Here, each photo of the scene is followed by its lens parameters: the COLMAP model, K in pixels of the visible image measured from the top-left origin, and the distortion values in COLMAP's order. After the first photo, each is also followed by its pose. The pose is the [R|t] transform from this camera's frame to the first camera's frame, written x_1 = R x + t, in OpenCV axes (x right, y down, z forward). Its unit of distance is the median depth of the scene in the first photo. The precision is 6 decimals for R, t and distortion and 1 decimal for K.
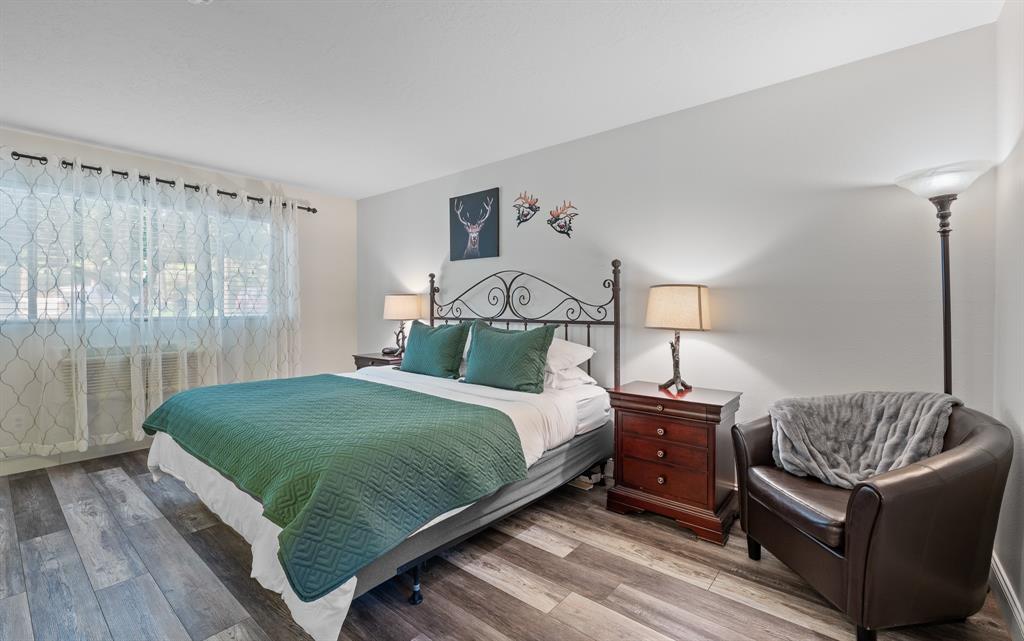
lens RADIAL K [[440.5, 0, 508.7], [0, 440.5, 310.0], [0, 0, 1]] dist [-0.001221, -0.002148]
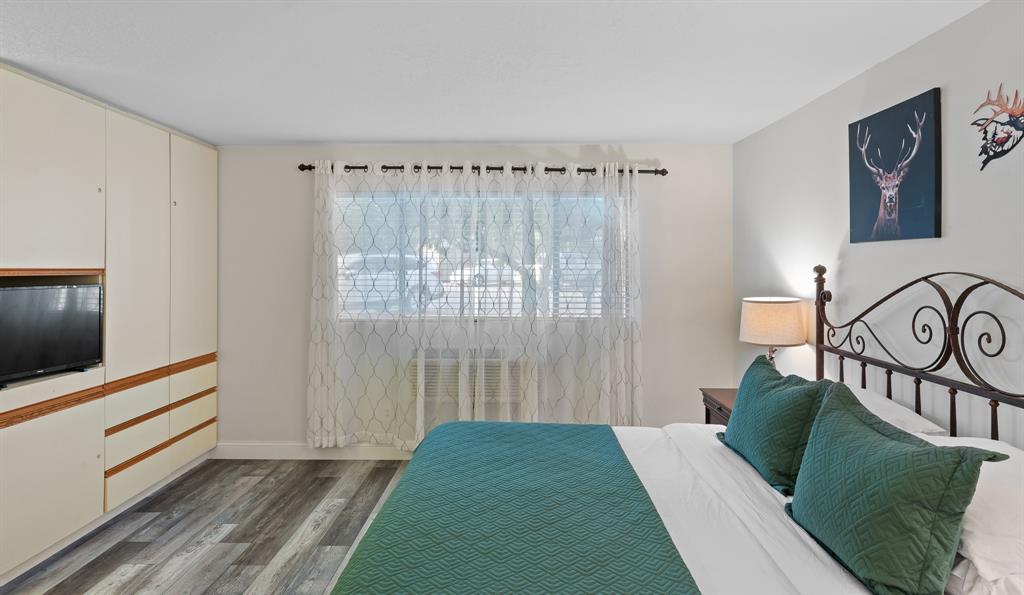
lens RADIAL K [[585.1, 0, 510.7], [0, 585.1, 266.0], [0, 0, 1]] dist [0.018806, -0.007940]
pose [[0.631872, 0.000509, -0.775073, 0.178446], [-0.005445, 0.999978, -0.003782, -0.090905], [0.775054, 0.006610, 0.631860, 0.277896]]
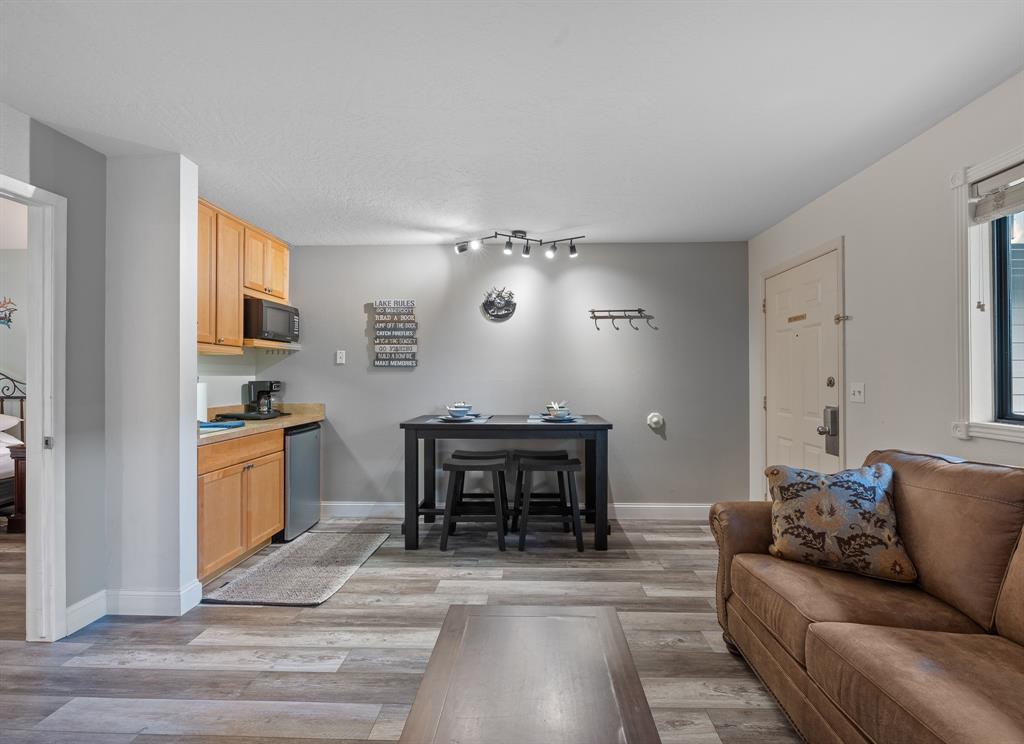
lens RADIAL K [[470.8, 0, 526.9], [0, 470.8, 372.9], [0, 0, 1]] dist [0.005265, -0.004986]
pose [[0.784956, 0.001819, 0.619549, 0.418072], [0.005252, 0.999940, -0.009589, -0.018528], [-0.619529, 0.010780, 0.784900, -0.831387]]
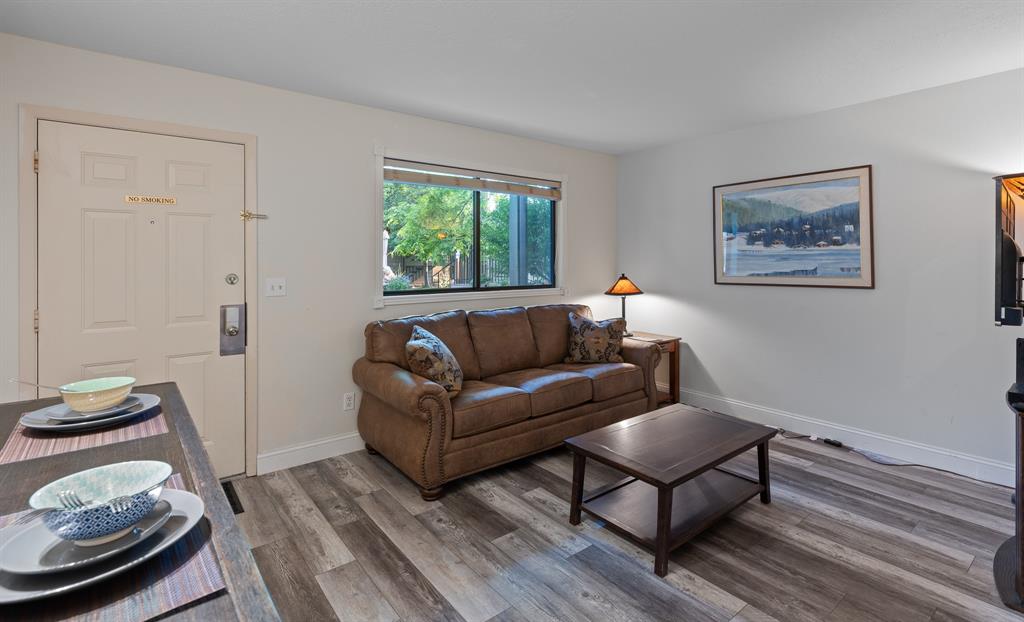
lens RADIAL K [[484.0, 0, 529.0], [0, 484.0, 256.5], [0, 0, 1]] dist [0.000178, 0.002274]
pose [[-0.981944, 0.002623, 0.189153, 0.705159], [0.002174, 0.999994, -0.002579, -0.042952], [-0.189159, -0.002121, -0.981944, 0.186891]]
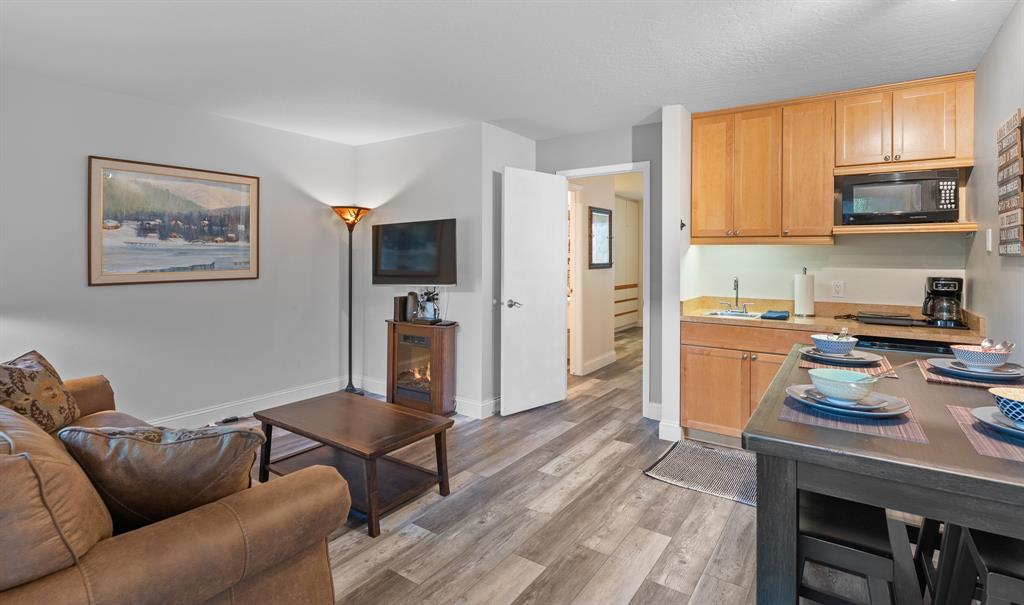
lens RADIAL K [[496.2, 0, 492.2], [0, 496.2, 254.1], [0, 0, 1]] dist [-0.012250, 0.003159]
pose [[0.065969, -0.005659, -0.997806, 1.436208], [-0.010866, 0.999921, -0.006390, -0.038752], [0.997763, 0.011264, 0.065902, -0.387199]]
